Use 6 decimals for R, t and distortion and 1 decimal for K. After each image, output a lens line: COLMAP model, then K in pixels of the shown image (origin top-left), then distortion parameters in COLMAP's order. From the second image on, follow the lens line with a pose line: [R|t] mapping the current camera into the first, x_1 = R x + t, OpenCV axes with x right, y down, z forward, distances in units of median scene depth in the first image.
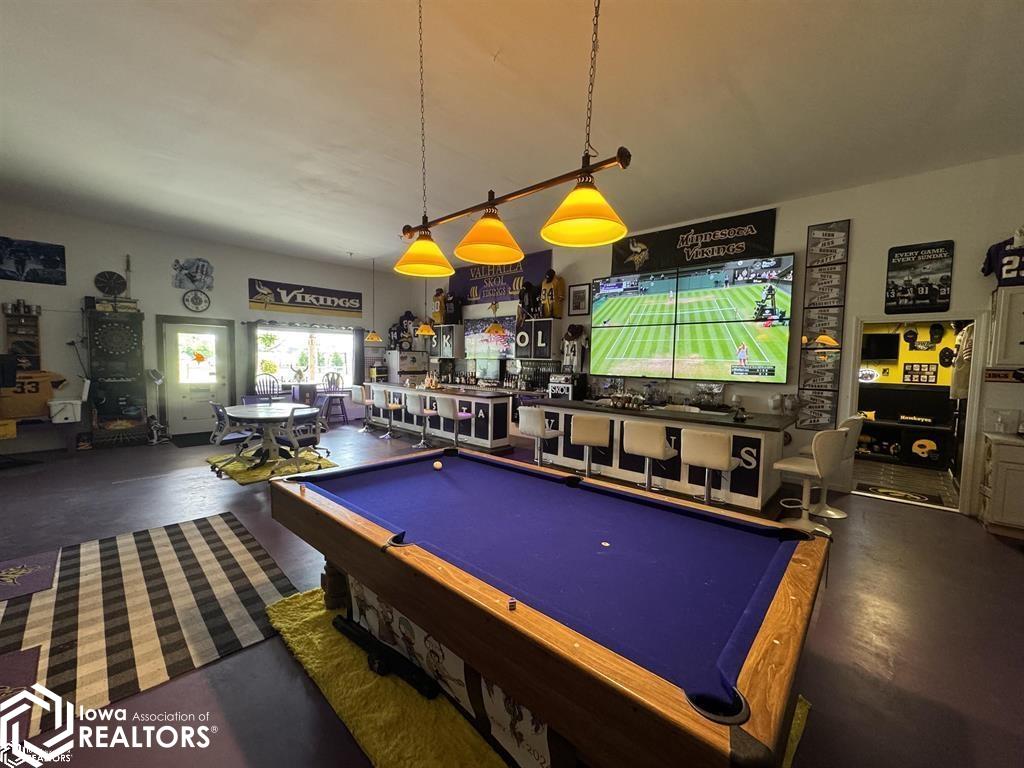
lens RADIAL K [[408.5, 0, 511.7], [0, 408.5, 383.7], [0, 0, 1]] dist [-0.004053, 0.000536]
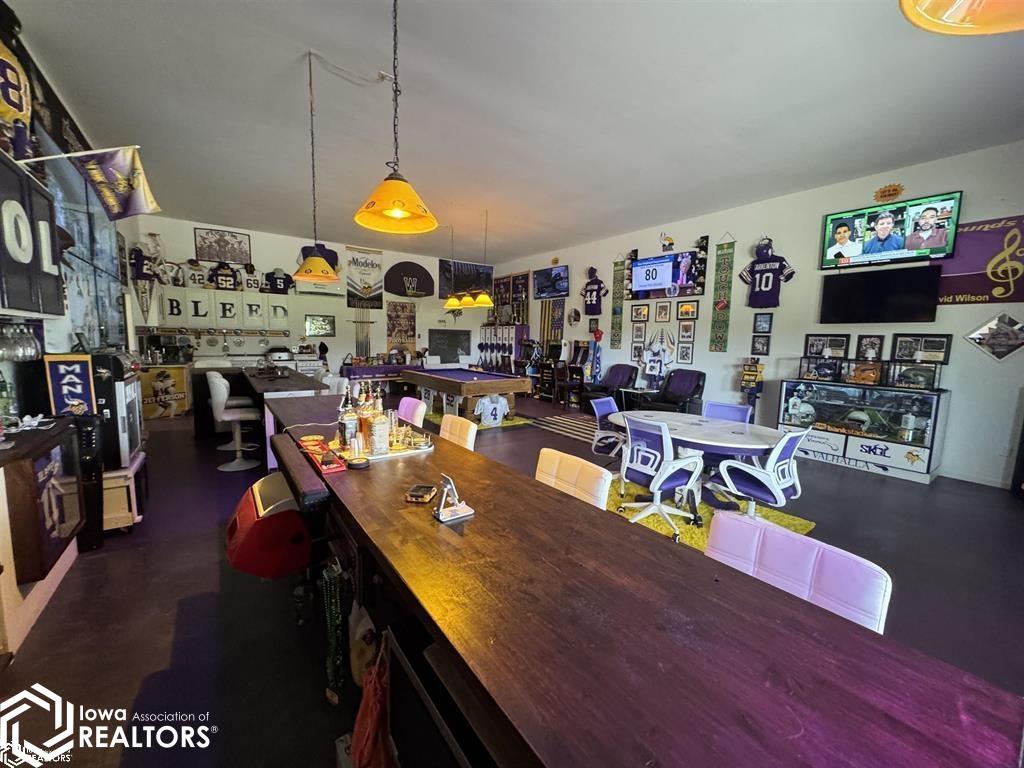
lens RADIAL K [[408.5, 0, 512.5], [0, 408.5, 383.8], [0, 0, 1]] dist [-0.004053, 0.000536]
pose [[-0.977377, -0.064967, 0.201282, -0.394095], [-0.030404, 0.984929, 0.170264, -0.086583], [-0.209310, 0.160293, -0.964622, 1.465810]]
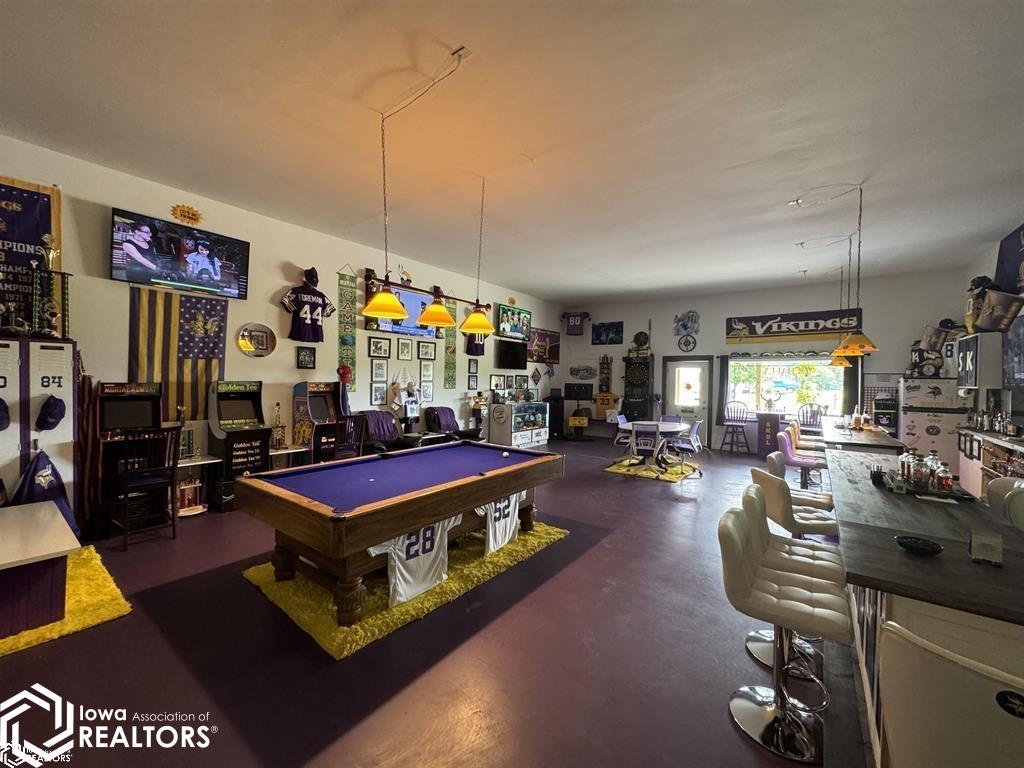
lens RADIAL K [[408.5, 0, 512.7], [0, 408.5, 384.4], [0, 0, 1]] dist [-0.004053, 0.000536]
pose [[0.095288, -0.004256, -0.995441, 0.570450], [-0.072942, 0.997273, -0.011246, -0.017229], [0.992774, 0.073681, 0.094718, 0.382138]]
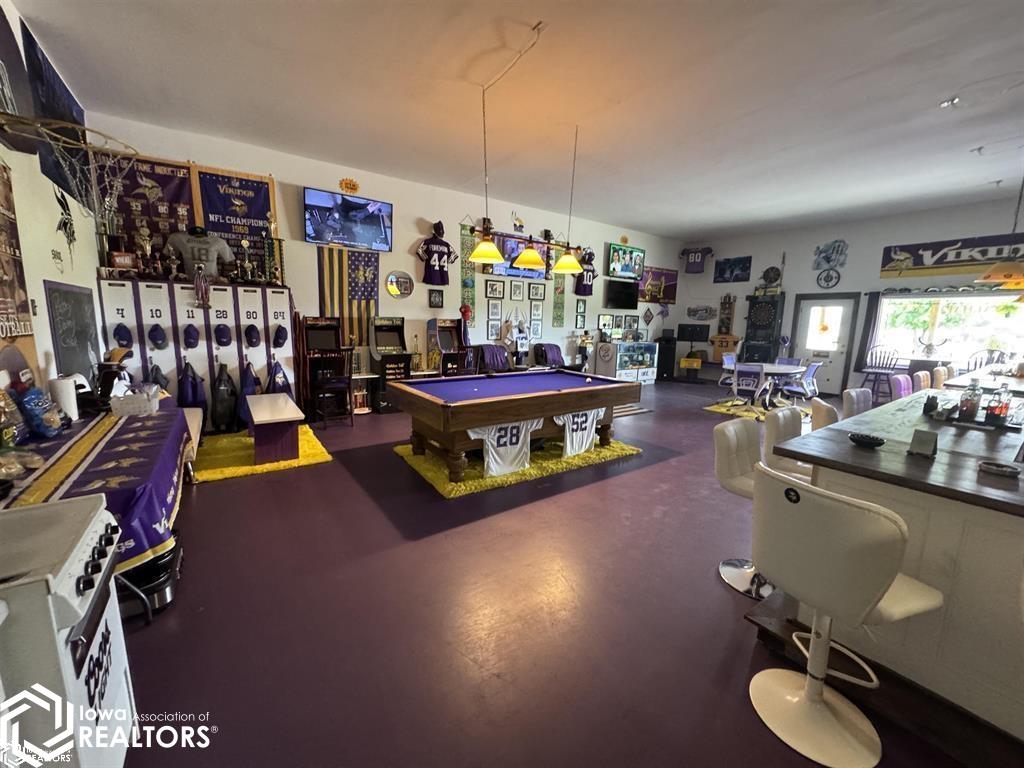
lens RADIAL K [[408.5, 0, 512.8], [0, 408.5, 384.3], [0, 0, 1]] dist [-0.004053, 0.000536]
pose [[-0.211007, 0.127746, -0.969101, 0.681847], [-0.082133, 0.985600, 0.147804, -0.004934], [0.974028, 0.110783, -0.197477, 0.454165]]
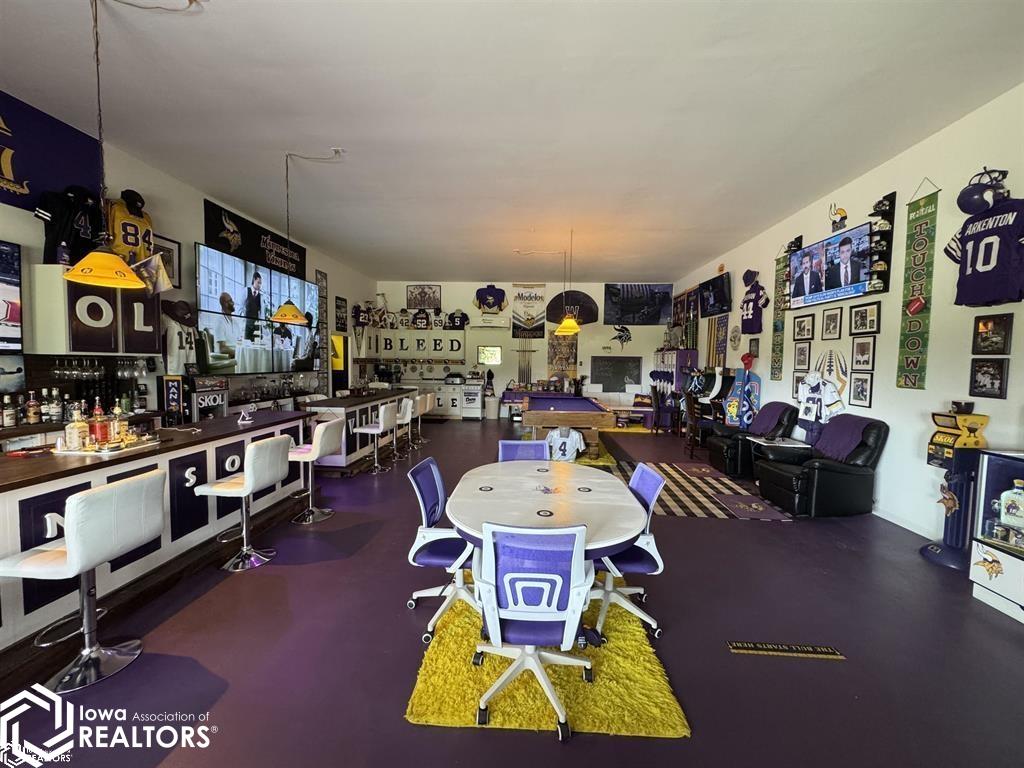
lens RADIAL K [[408.5, 0, 512.6], [0, 408.5, 383.8], [0, 0, 1]] dist [-0.004053, 0.000536]
pose [[-0.628488, -0.074398, 0.774253, -0.794909], [0.016969, 0.993867, 0.109274, -0.085938], [-0.777634, 0.081816, -0.623371, 1.140746]]
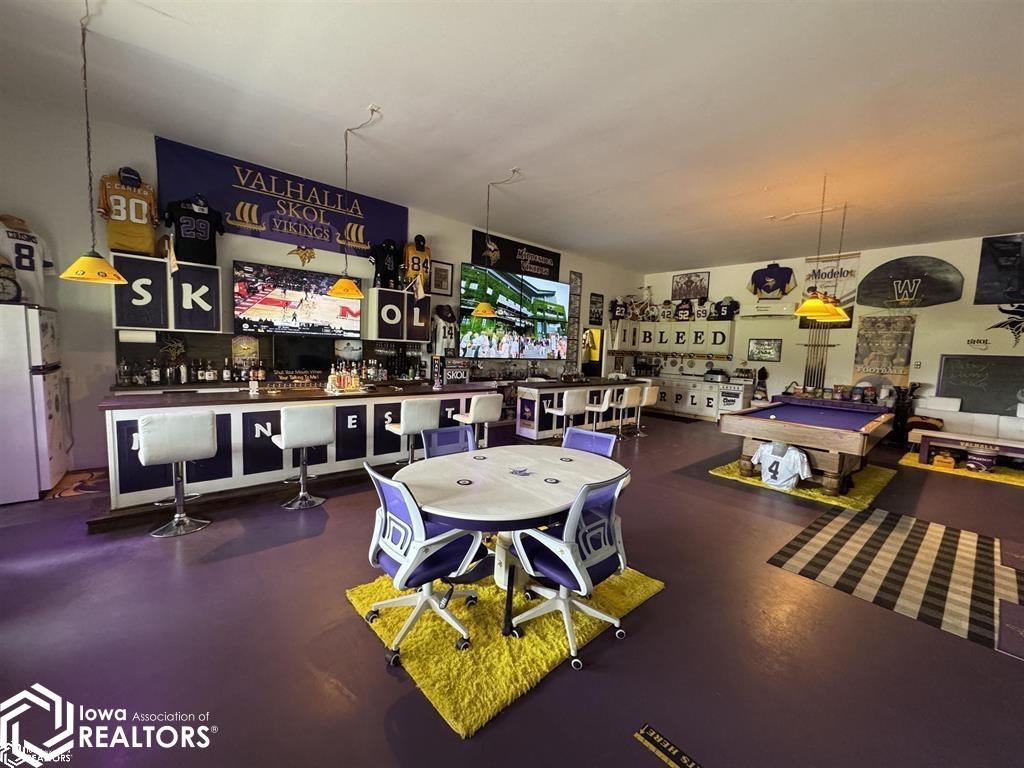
lens RADIAL K [[408.5, 0, 512.0], [0, 408.5, 384.1], [0, 0, 1]] dist [-0.004053, 0.000536]
pose [[0.107414, -0.105088, 0.988645, -0.896280], [0.019705, 0.994428, 0.103562, -0.065800], [-0.994019, 0.008357, 0.108886, 0.850641]]
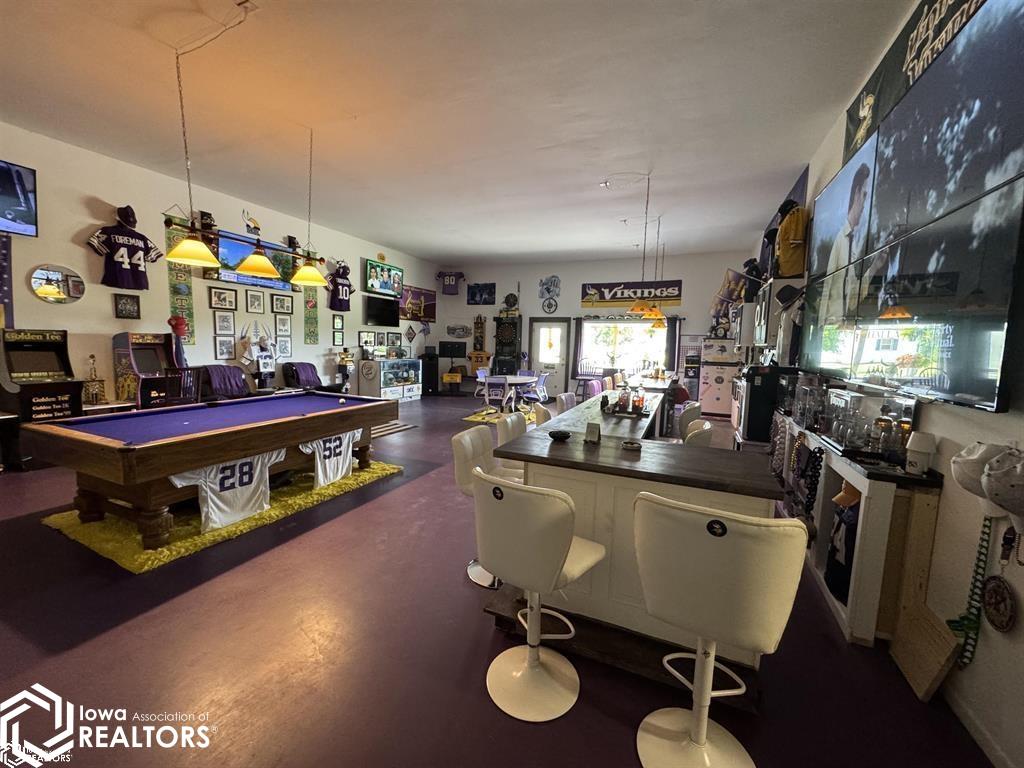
lens RADIAL K [[408.5, 0, 512.5], [0, 408.5, 383.9], [0, 0, 1]] dist [-0.004053, 0.000536]
pose [[0.322751, 0.083885, -0.942759, 0.676315], [-0.076748, 0.995104, 0.062268, -0.007830], [0.943367, 0.052258, 0.327609, 0.485938]]
